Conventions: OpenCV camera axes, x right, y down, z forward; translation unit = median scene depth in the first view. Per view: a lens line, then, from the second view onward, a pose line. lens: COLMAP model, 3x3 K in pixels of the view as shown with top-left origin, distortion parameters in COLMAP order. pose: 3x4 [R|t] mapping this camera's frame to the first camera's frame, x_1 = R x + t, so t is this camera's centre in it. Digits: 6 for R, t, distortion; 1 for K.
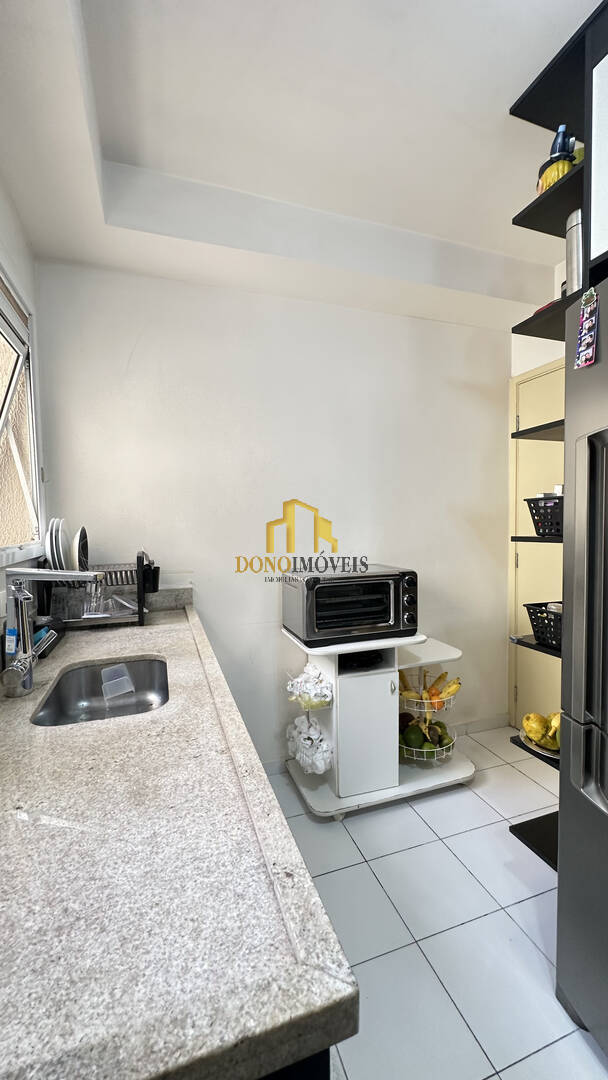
lens RADIAL K [[430.9, 0, 306.0], [0, 430.9, 539.6], [0, 0, 1]] dist [-0.003523, 0.000440]
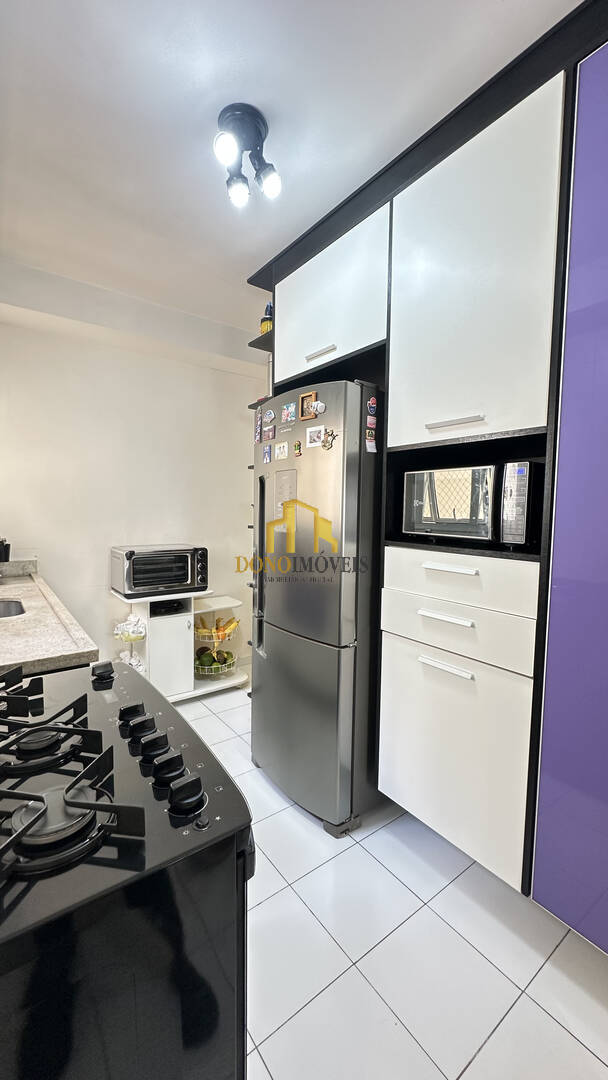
lens RADIAL K [[430.9, 0, 306.0], [0, 430.9, 539.6], [0, 0, 1]] dist [-0.003523, 0.000440]
pose [[0.950812, 0.007377, 0.309682, 0.122139], [-0.015919, 0.999559, 0.025065, 0.001368], [-0.309361, -0.028762, 0.950510, -0.550458]]
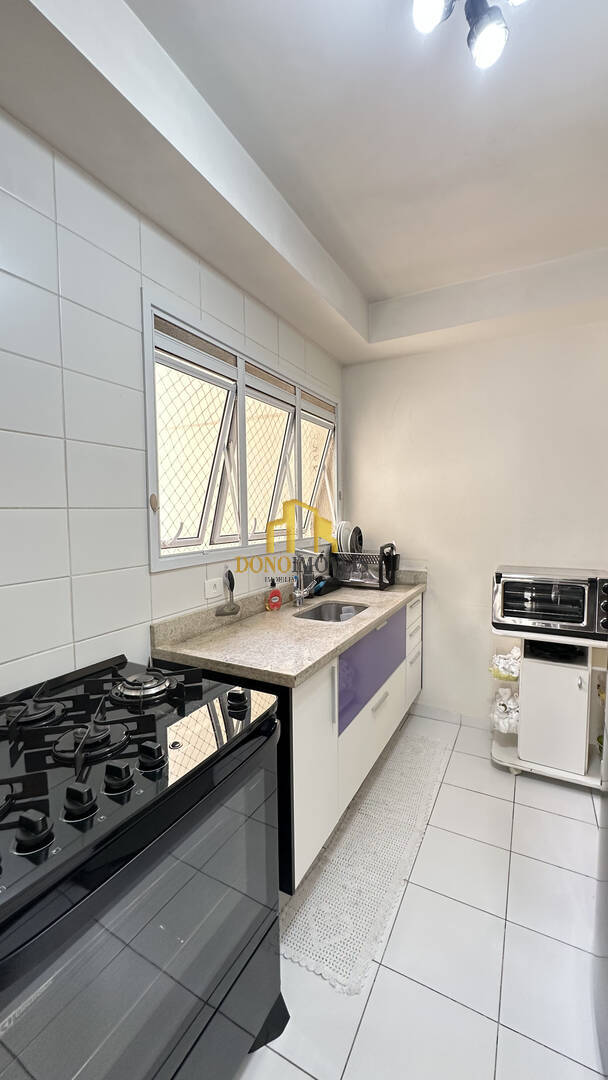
lens RADIAL K [[430.9, 0, 306.0], [0, 430.9, 539.6], [0, 0, 1]] dist [-0.003523, 0.000440]
pose [[0.684532, 0.058517, -0.726631, 0.498665], [-0.037413, 0.998280, 0.045147, -0.042358], [0.728022, -0.003720, 0.685543, -0.251543]]
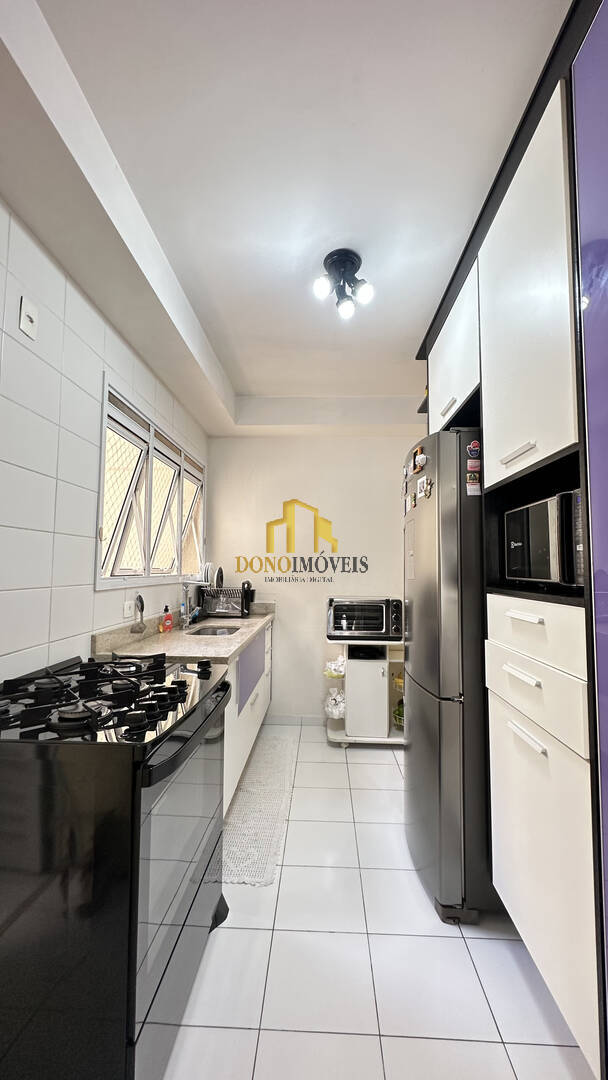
lens RADIAL K [[430.9, 0, 306.0], [0, 430.9, 539.6], [0, 0, 1]] dist [-0.003523, 0.000440]
pose [[0.931134, -0.000445, -0.364676, 0.522910], [-0.040129, 0.993801, -0.103677, 0.031416], [0.362462, 0.111171, 0.925345, -0.648875]]
